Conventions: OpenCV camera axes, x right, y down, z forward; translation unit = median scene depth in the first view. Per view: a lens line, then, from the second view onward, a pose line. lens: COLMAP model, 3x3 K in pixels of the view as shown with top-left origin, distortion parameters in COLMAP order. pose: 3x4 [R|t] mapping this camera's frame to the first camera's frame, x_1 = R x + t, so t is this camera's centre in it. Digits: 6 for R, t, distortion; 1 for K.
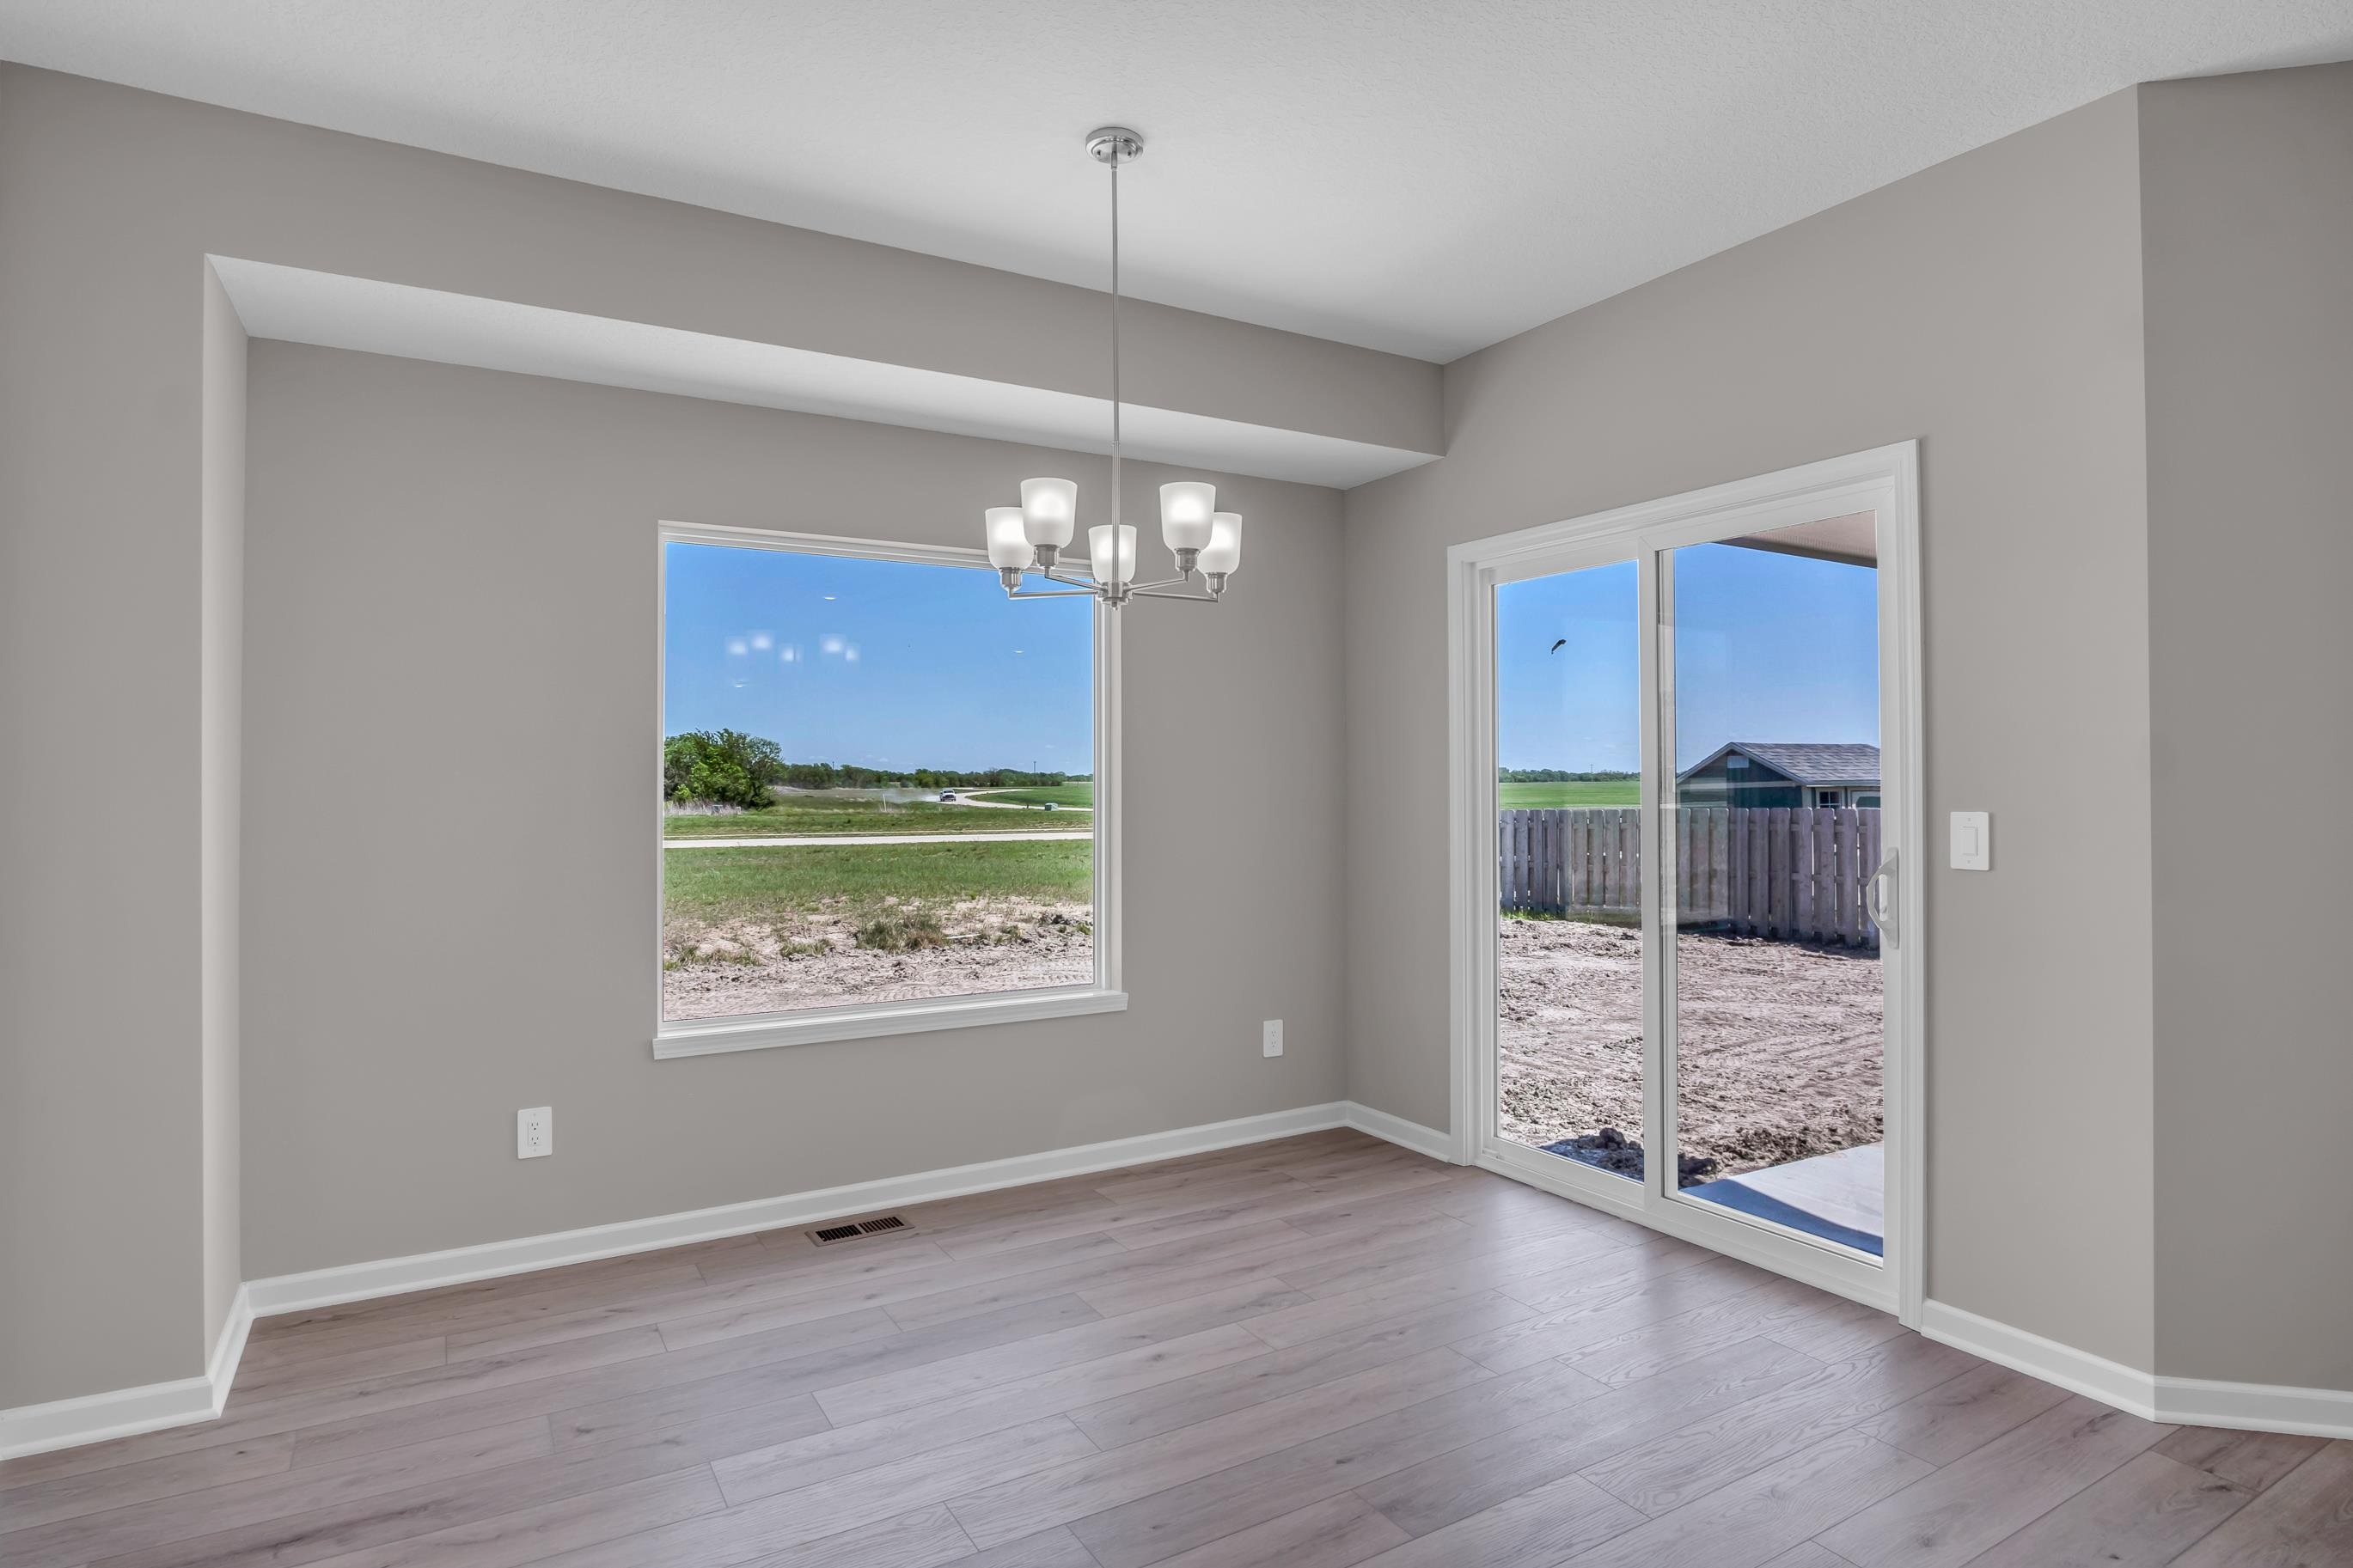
lens RADIAL K [[1273.2, 0, 1166.8], [0, 1273.2, 763.4], [0, 0, 1]] dist [-0.030327, 0.008384]
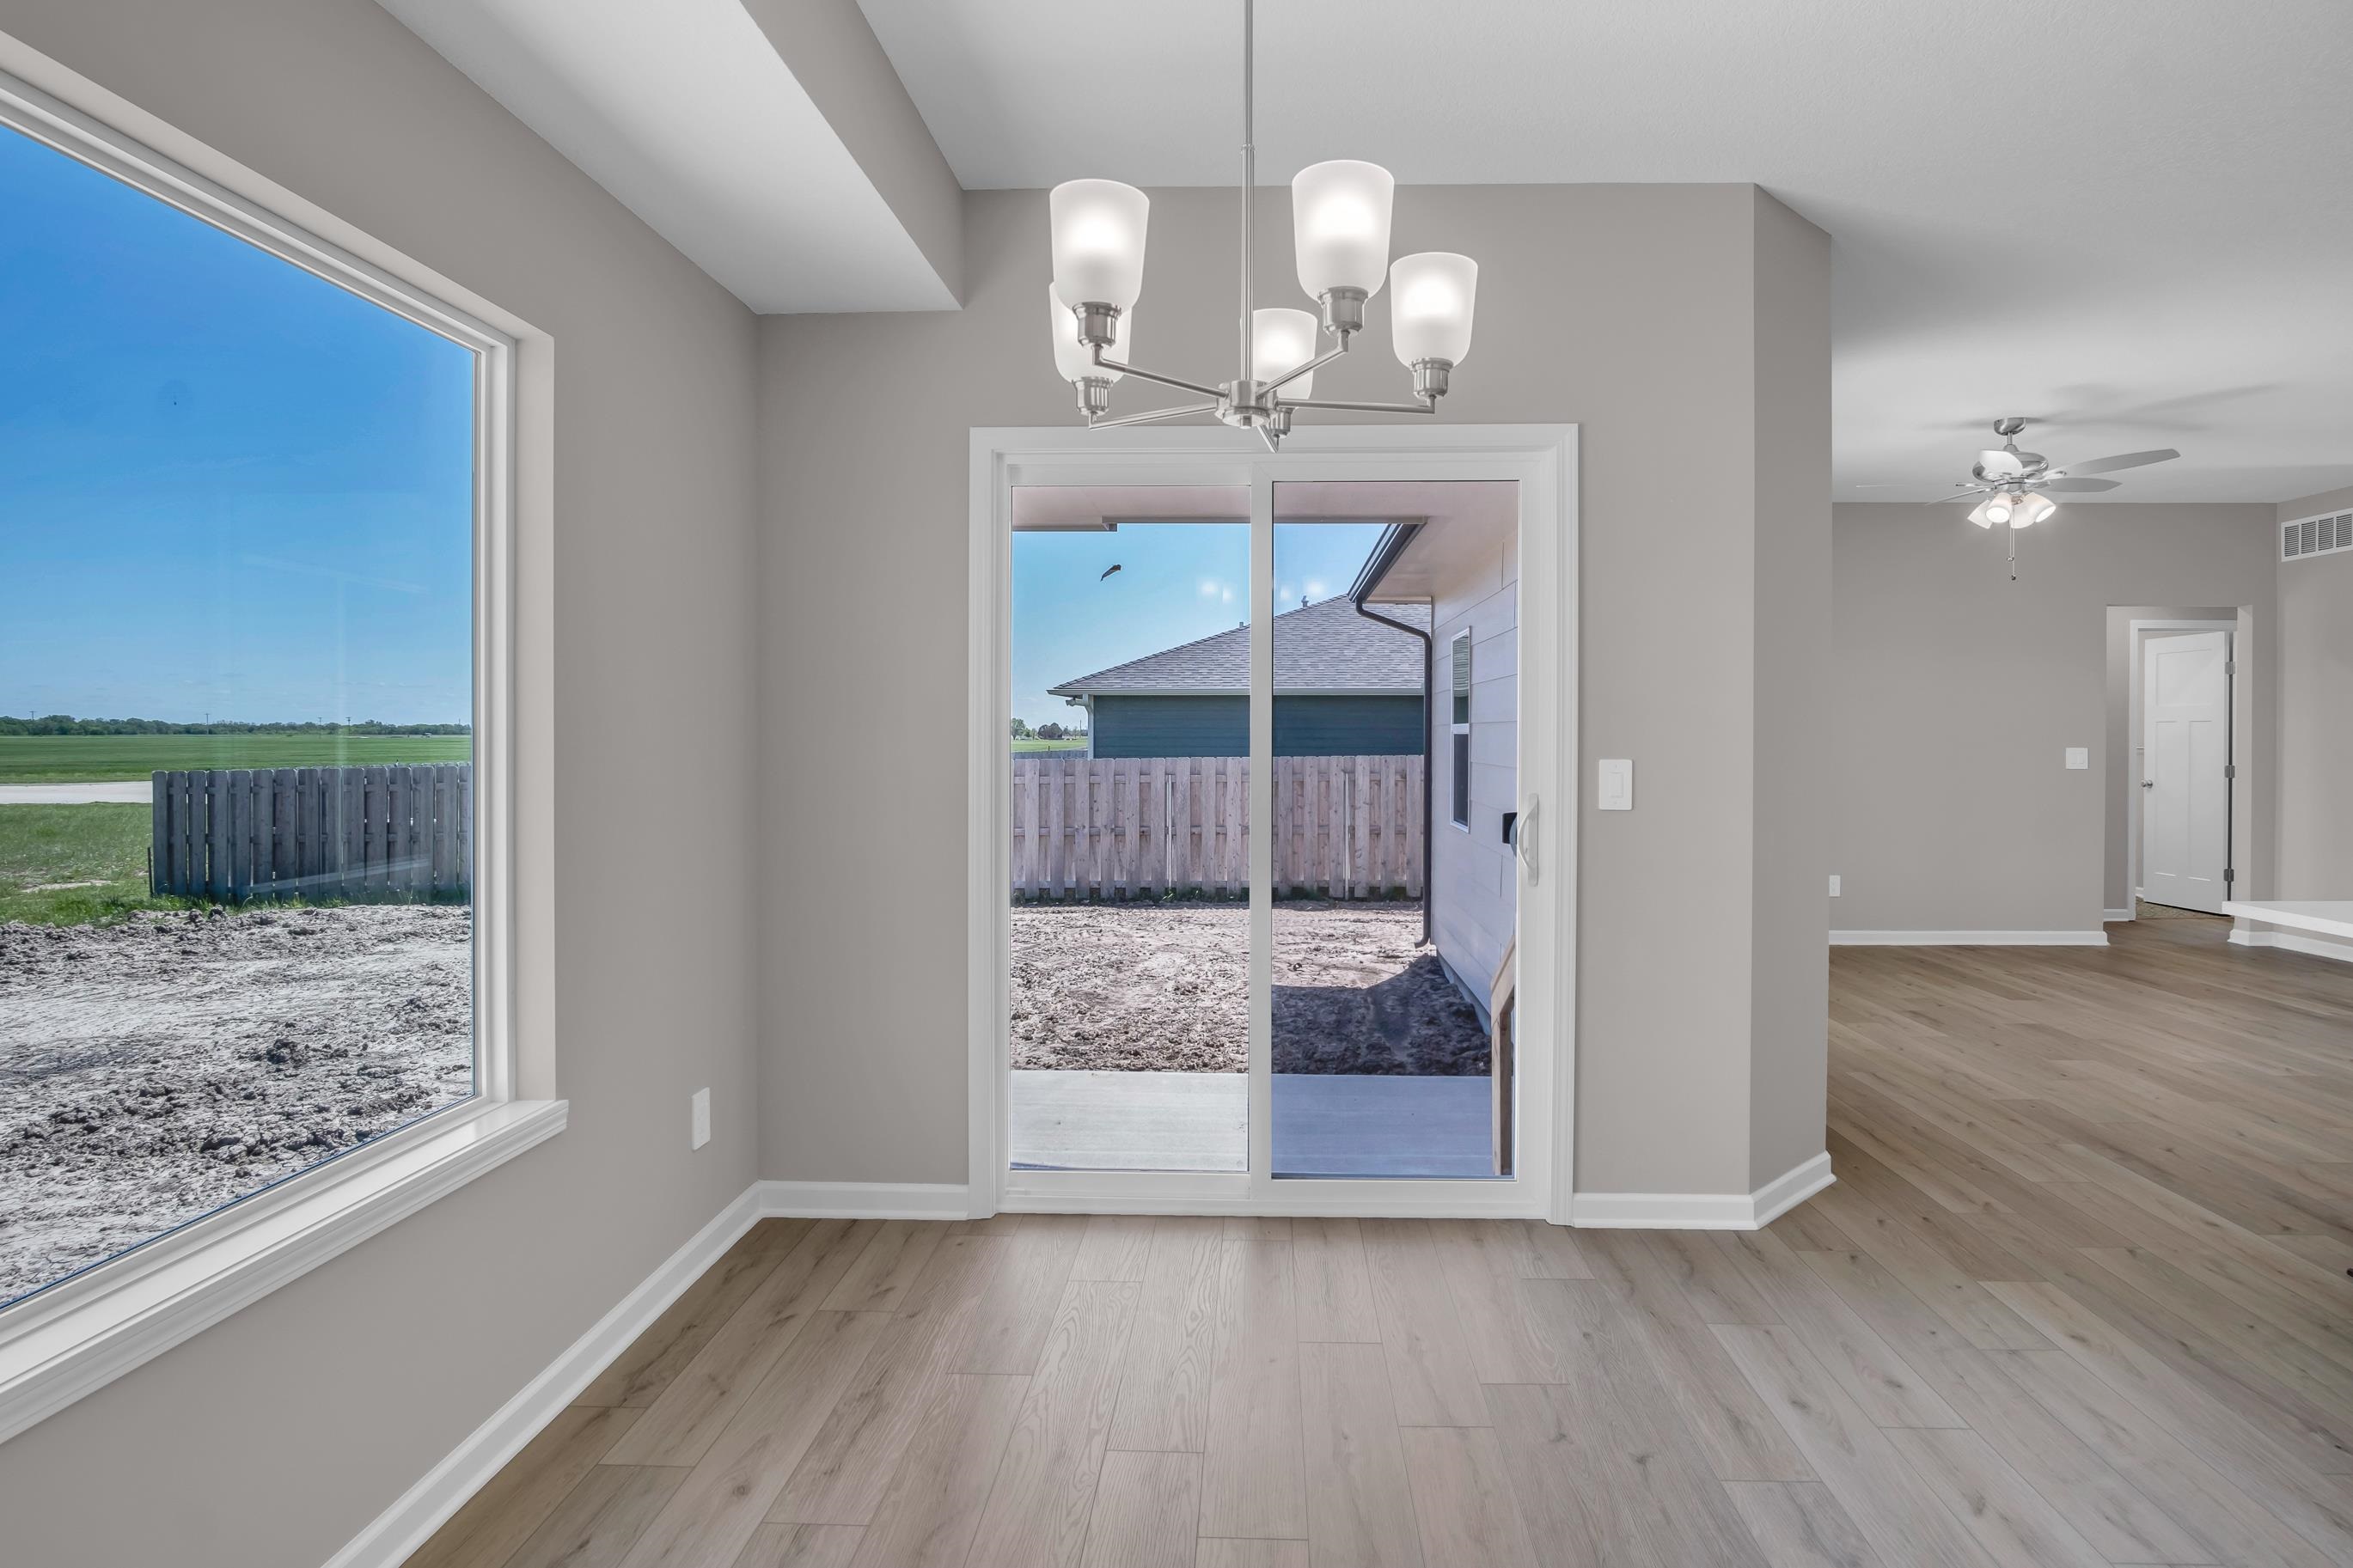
lens RADIAL K [[1284.3, 0, 1211.7], [0, 1284.3, 744.0], [0, 0, 1]] dist [-0.026511, 0.003337]
pose [[0.527753, -0.002294, 0.849395, -0.373380], [-0.015605, 0.999801, 0.012396, 0.010514], [-0.849255, -0.019797, 0.527612, 0.472228]]
